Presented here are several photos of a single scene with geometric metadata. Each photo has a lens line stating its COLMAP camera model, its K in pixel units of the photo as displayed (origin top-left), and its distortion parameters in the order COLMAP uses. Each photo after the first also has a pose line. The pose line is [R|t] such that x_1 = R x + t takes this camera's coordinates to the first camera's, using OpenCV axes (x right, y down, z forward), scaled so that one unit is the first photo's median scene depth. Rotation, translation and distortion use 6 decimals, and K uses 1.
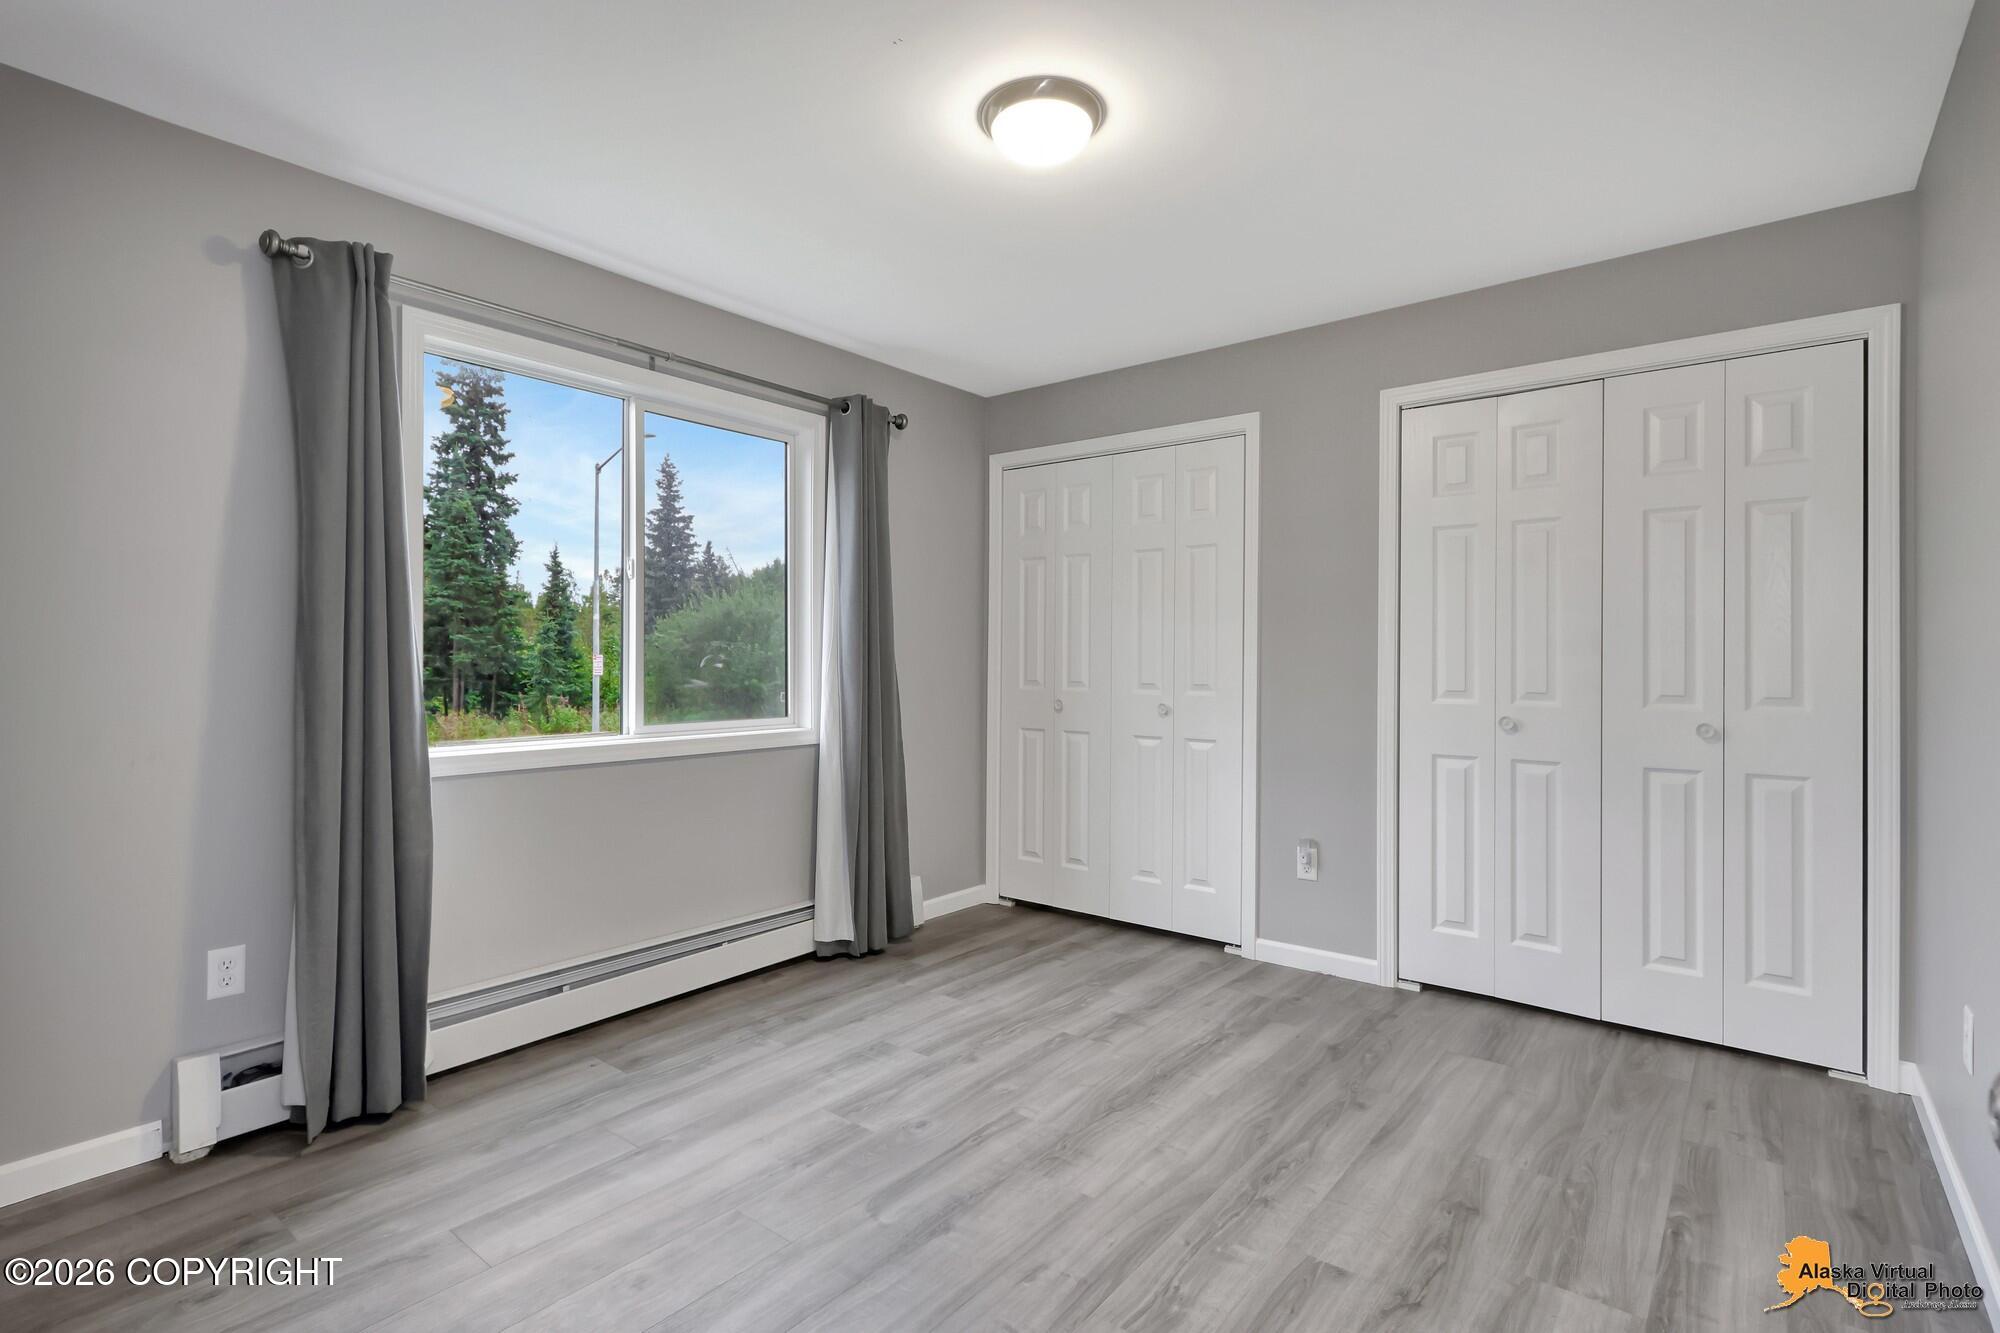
lens RADIAL K [[966.6, 0, 996.3], [0, 966.6, 661.3], [0, 0, 1]] dist [0.003137, 0.000809]
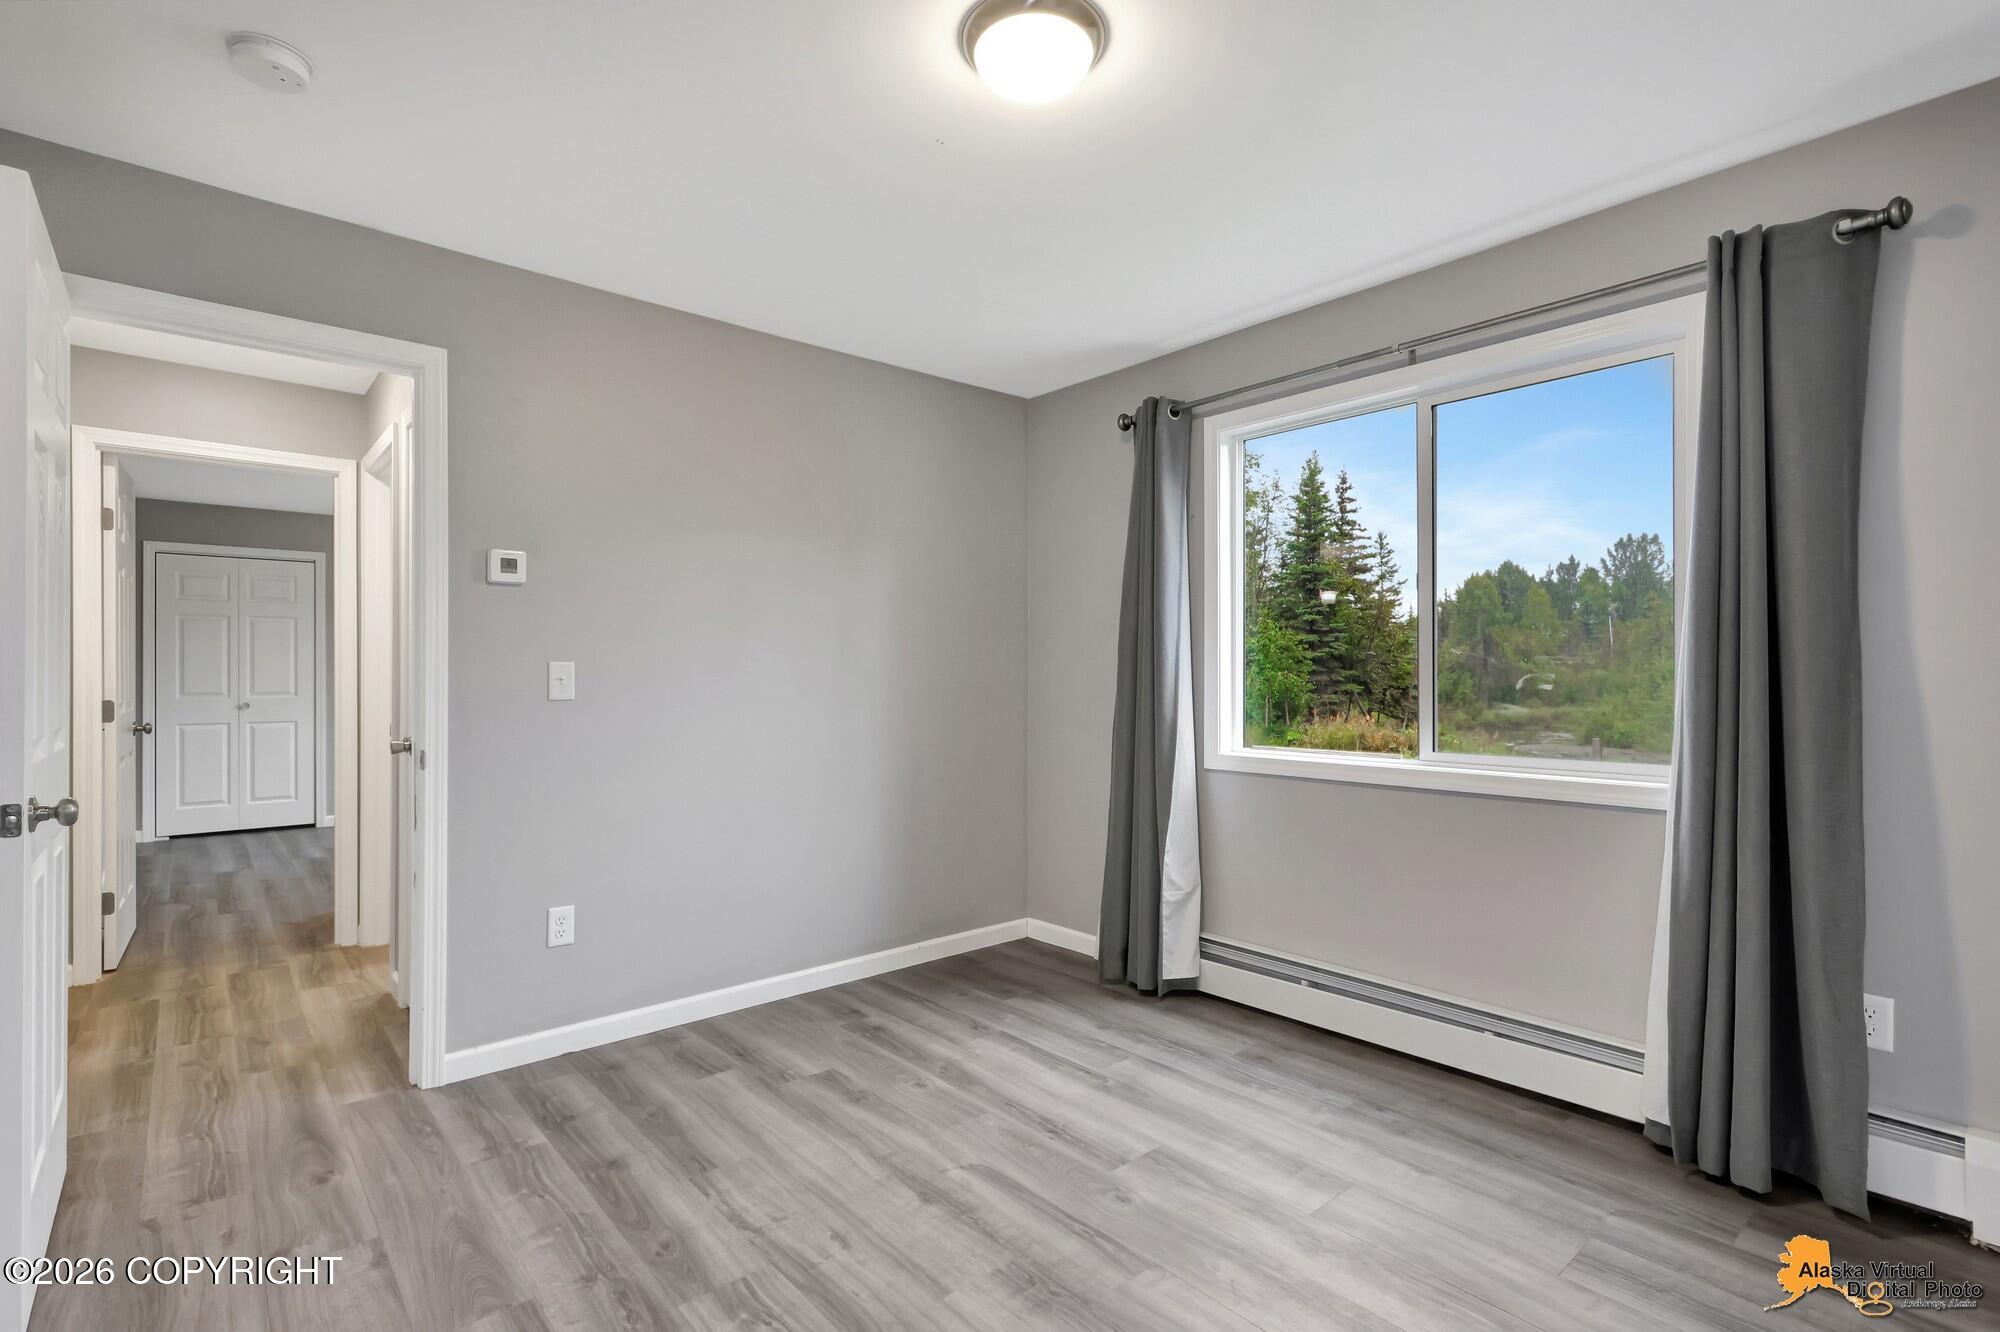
lens RADIAL K [[929.7, 0, 973.6], [0, 929.7, 666.6], [0, 0, 1]] dist [0.001356, 0.000009]
pose [[-0.202121, -0.011350, -0.979295, 0.689958], [-0.003097, 0.999935, -0.010950, -0.002985], [0.979356, 0.000820, -0.202143, 0.897290]]
